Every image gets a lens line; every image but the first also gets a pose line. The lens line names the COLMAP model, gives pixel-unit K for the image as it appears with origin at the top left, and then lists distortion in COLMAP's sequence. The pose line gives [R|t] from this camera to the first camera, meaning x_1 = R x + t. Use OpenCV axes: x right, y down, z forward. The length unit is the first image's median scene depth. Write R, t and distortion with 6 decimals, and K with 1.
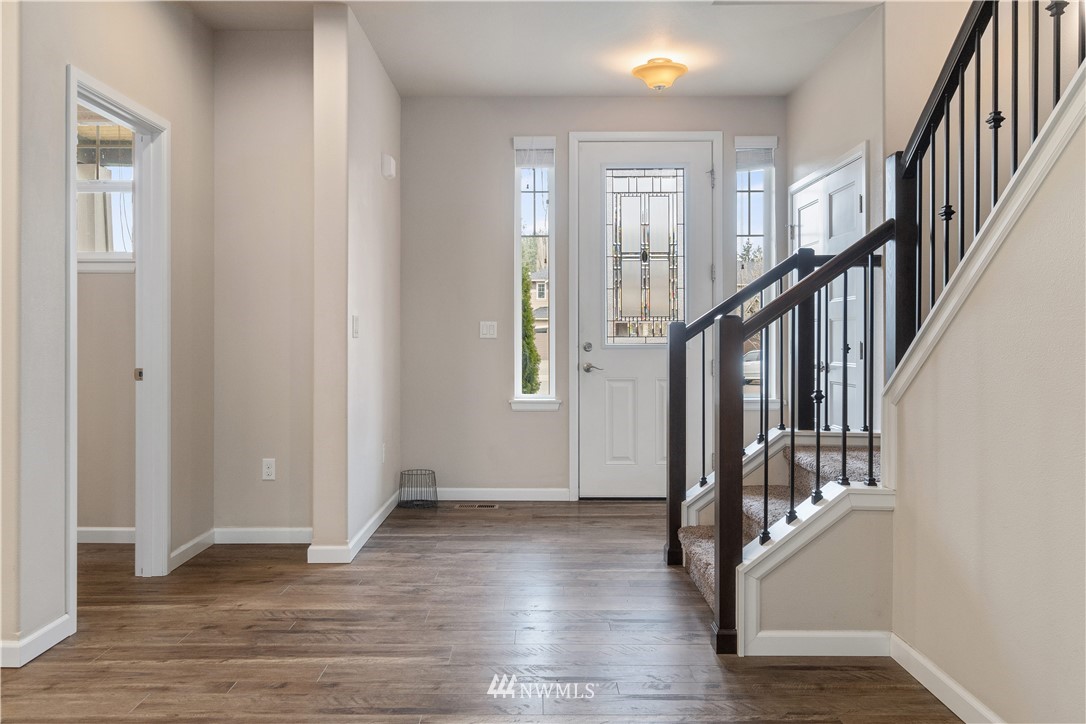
lens RADIAL K [[848.8, 0, 539.8], [0, 848.8, 356.5], [0, 0, 1]] dist [0.016478, 0.001538]
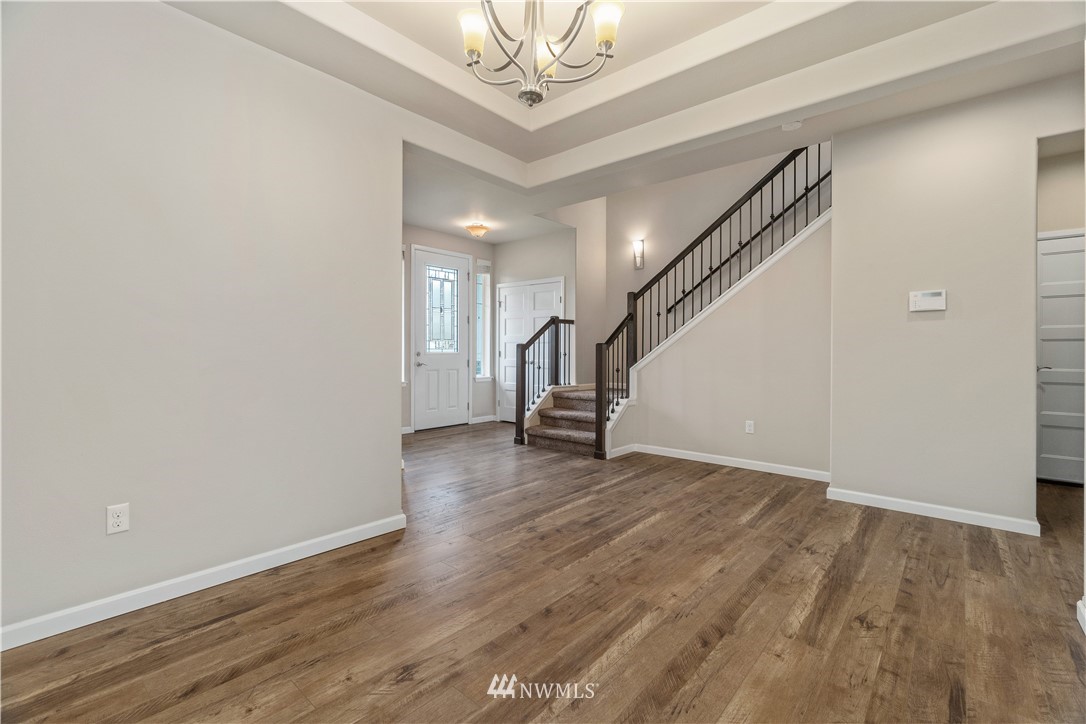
lens RADIAL K [[487.6, 0, 543.7], [0, 487.6, 355.3], [0, 0, 1]] dist [0.001093, 0.000647]
pose [[0.658248, -0.003390, 0.752794, -0.615855], [0.009756, 0.999944, -0.004028, -0.000481], [-0.752738, 0.009996, 0.658244, 0.035316]]
